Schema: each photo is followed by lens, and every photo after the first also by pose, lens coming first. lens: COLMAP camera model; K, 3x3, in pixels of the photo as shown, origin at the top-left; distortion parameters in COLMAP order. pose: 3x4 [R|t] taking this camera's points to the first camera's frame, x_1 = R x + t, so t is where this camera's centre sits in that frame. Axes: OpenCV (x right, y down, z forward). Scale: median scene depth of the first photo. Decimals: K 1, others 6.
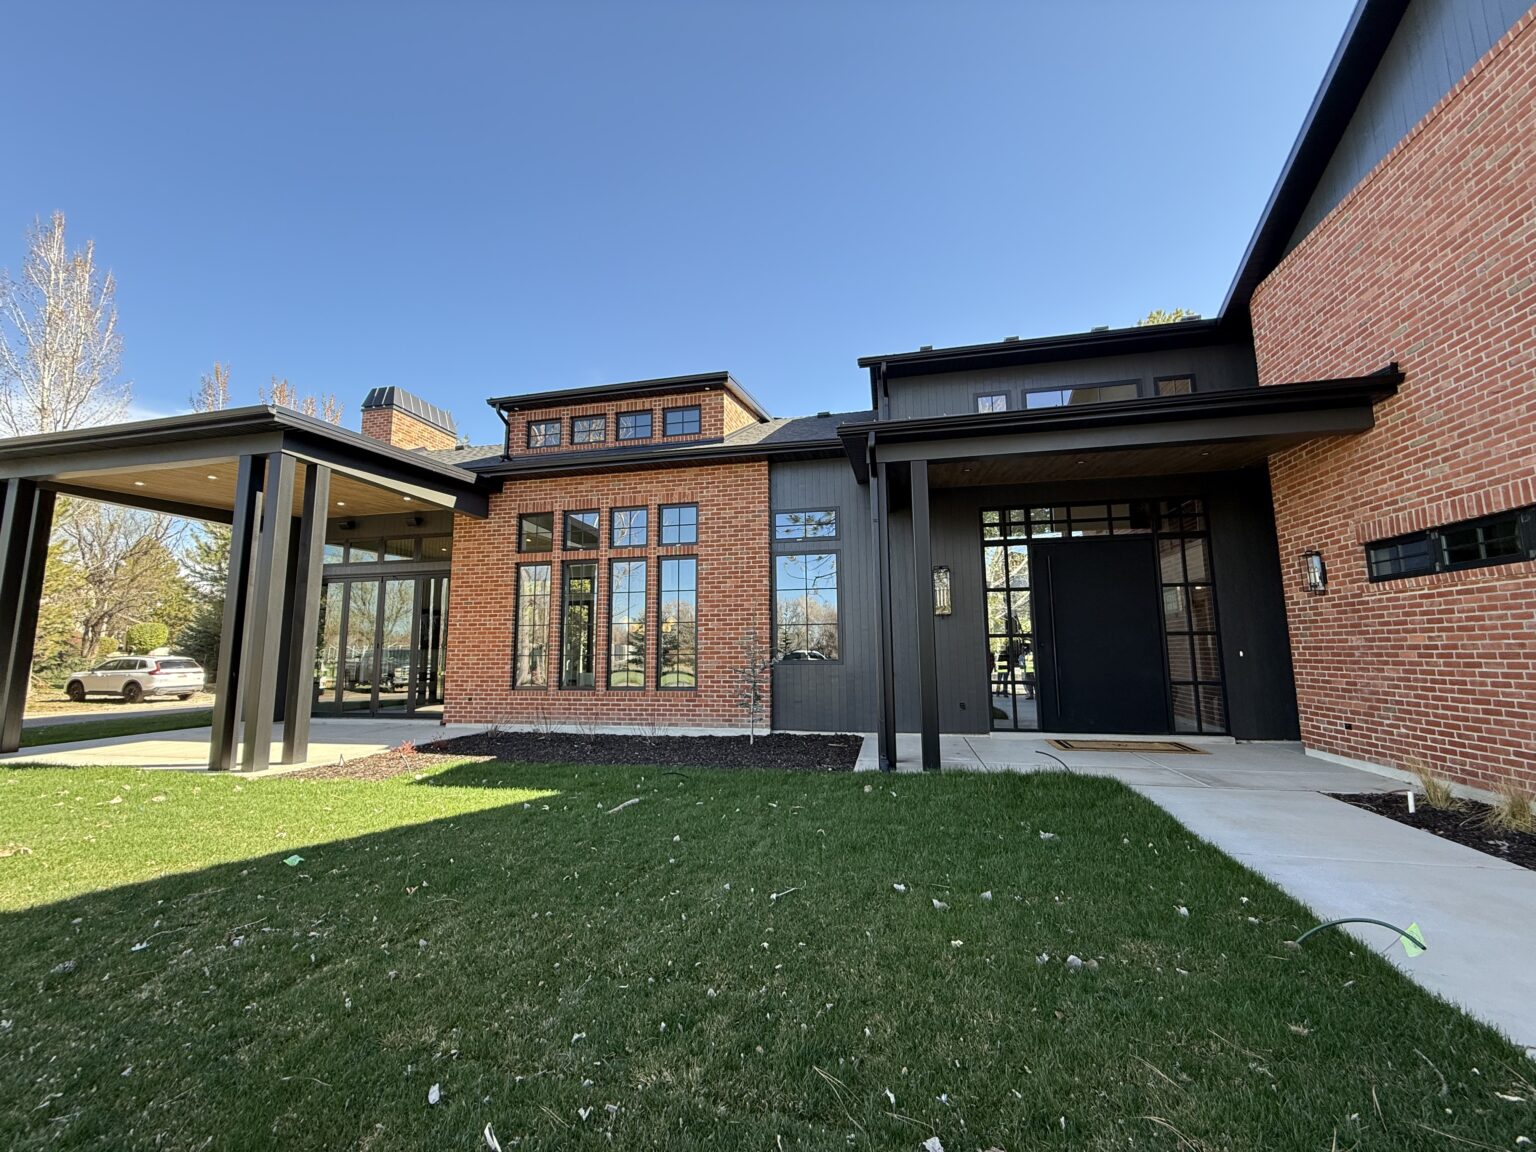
lens RADIAL K [[616.6, 0, 768.8], [0, 616.6, 575.9], [0, 0, 1]] dist [-0.000327, -0.000108]
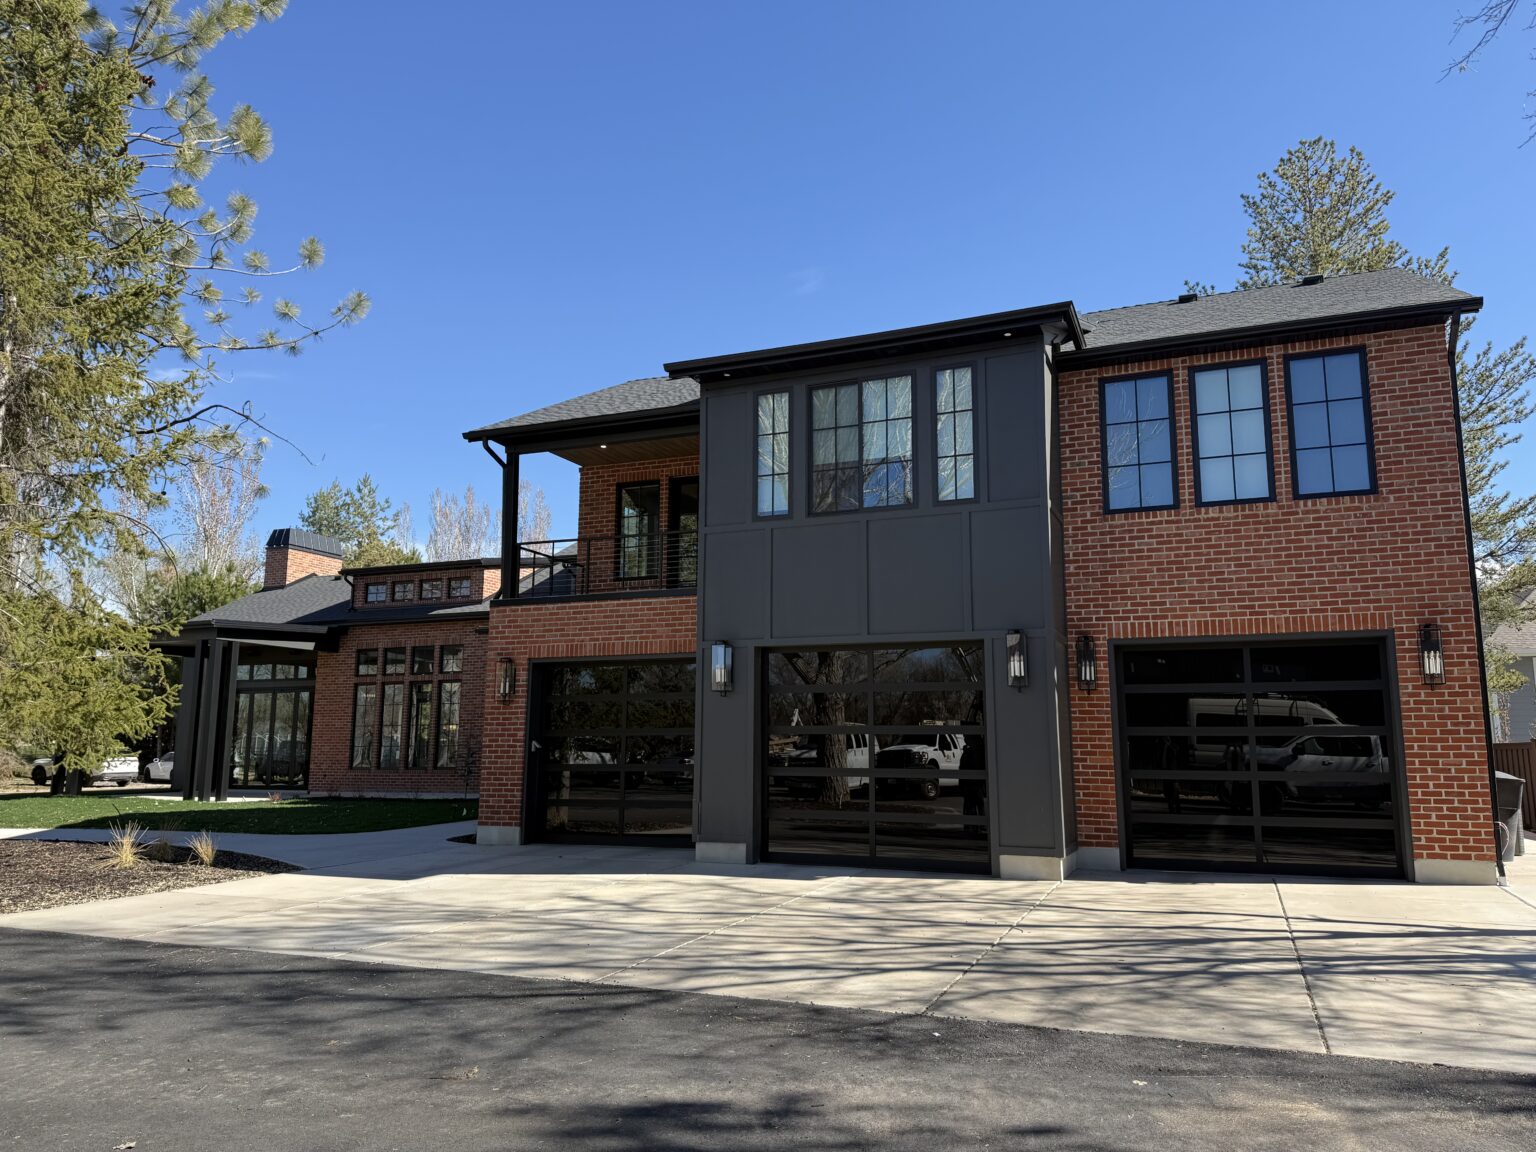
lens RADIAL K [[1091.2, 0, 769.1], [0, 1091.2, 575.3], [0, 0, 1]] dist [0.019726, -0.008240]
pose [[0.984967, -0.016079, -0.171994, 0.999428], [0.009296, 0.999150, -0.040169, -0.161162], [0.172494, 0.037966, 0.984279, -1.387028]]
